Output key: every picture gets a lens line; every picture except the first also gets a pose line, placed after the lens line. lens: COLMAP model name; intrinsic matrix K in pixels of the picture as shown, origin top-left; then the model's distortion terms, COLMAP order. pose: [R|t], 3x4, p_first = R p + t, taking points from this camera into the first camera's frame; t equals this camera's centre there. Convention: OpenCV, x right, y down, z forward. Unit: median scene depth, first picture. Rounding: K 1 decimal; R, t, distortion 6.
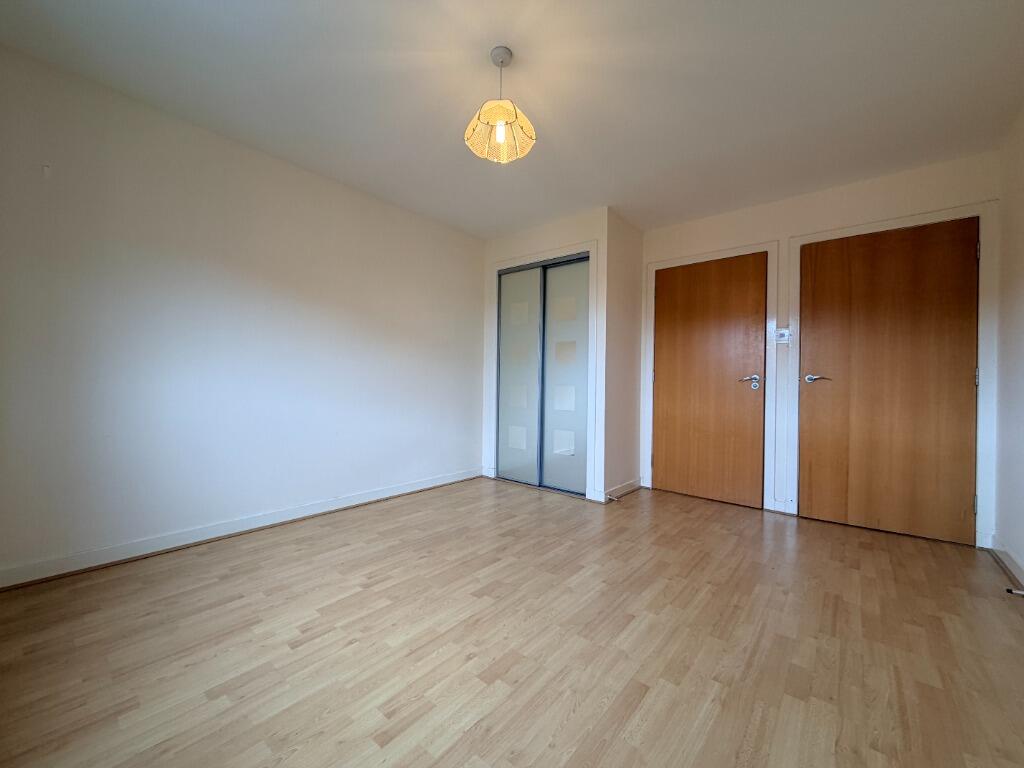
lens RADIAL K [[408.3, 0, 508.3], [0, 408.3, 383.6], [0, 0, 1]] dist [0.001825, 0.000485]
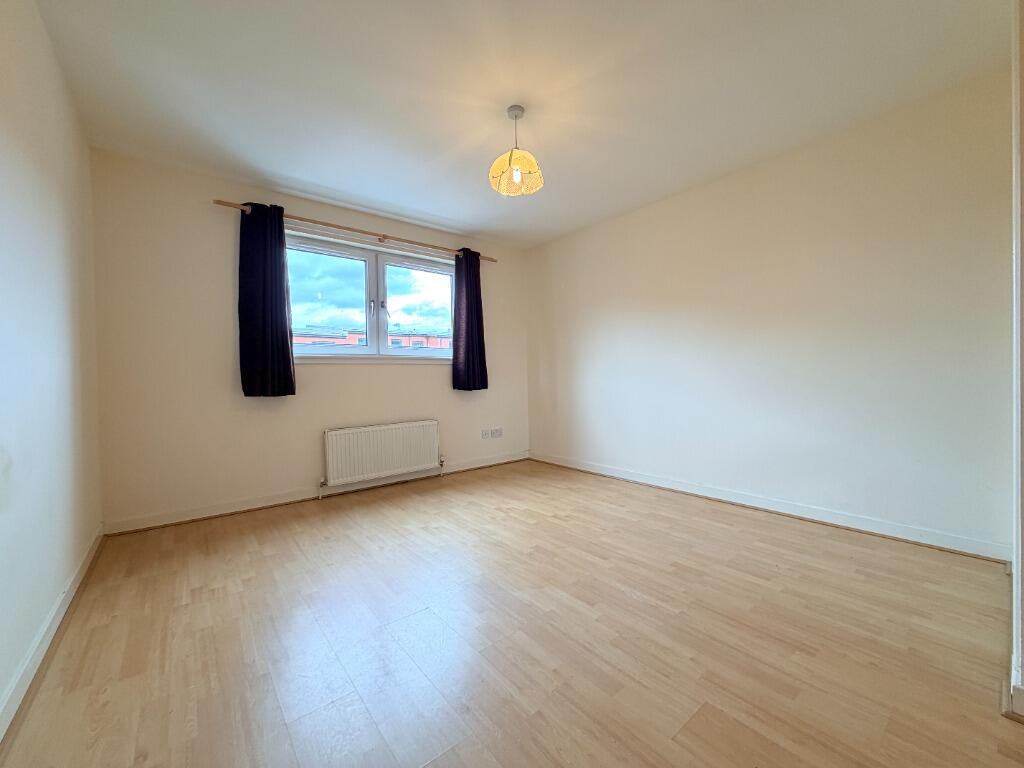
lens RADIAL K [[408.3, 0, 508.3], [0, 408.3, 383.6], [0, 0, 1]] dist [0.001825, 0.000485]
pose [[-0.191947, 0.002604, -0.981402, 0.990226], [0.013930, 0.999903, -0.000071, 0.015200], [0.981306, -0.013684, -0.191965, 0.994233]]
